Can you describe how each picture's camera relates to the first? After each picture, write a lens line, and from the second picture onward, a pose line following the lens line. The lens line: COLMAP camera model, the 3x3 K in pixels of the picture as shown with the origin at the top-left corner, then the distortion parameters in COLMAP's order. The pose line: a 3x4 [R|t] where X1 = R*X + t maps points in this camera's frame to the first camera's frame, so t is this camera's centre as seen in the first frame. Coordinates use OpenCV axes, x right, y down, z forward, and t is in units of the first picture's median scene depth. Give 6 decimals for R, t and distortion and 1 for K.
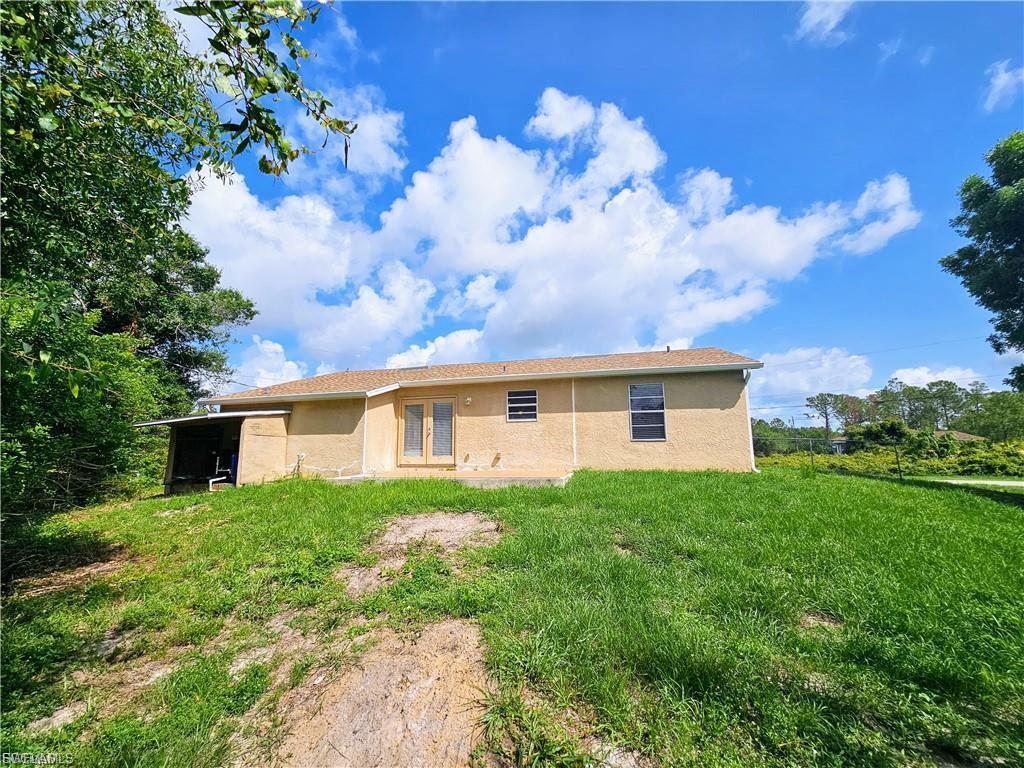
lens RADIAL K [[420.7, 0, 512.1], [0, 420.7, 395.1], [0, 0, 1]] dist [0.000825, 0.000096]
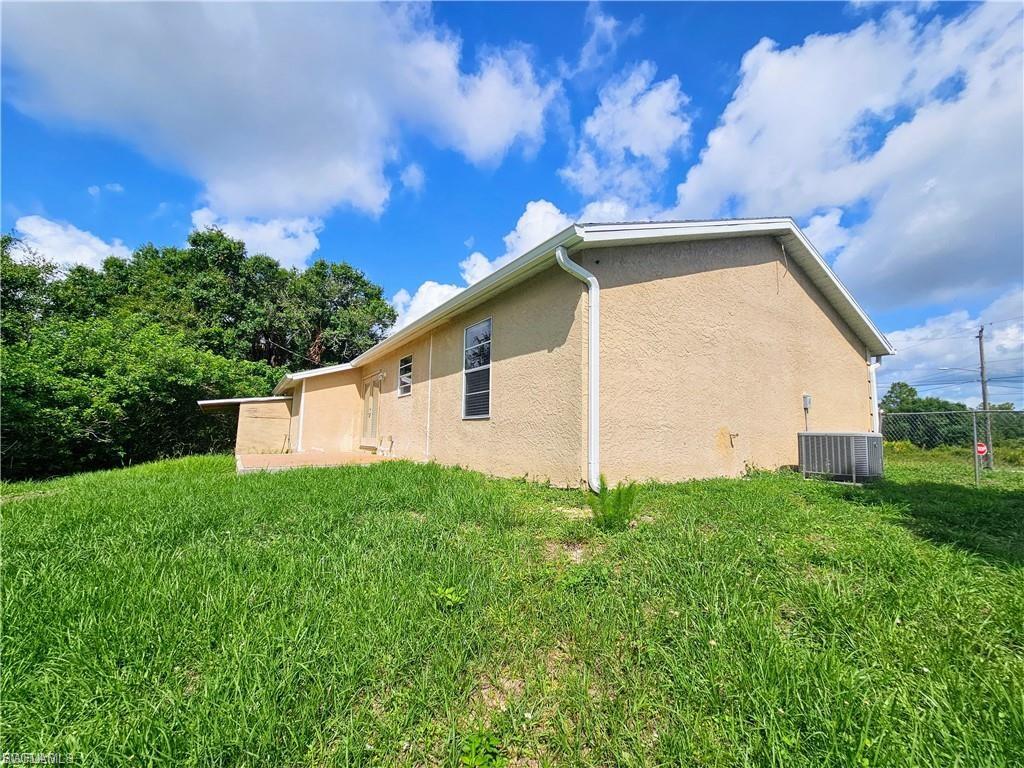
lens RADIAL K [[407.3, 0, 512.0], [0, 407.3, 384.0], [0, 0, 1]] dist [-0.000394, -0.000014]
pose [[0.743048, -0.067440, -0.665831, 0.895464], [0.083011, 0.996514, -0.008296, 0.083418], [0.664070, -0.049107, 0.746056, 0.733904]]
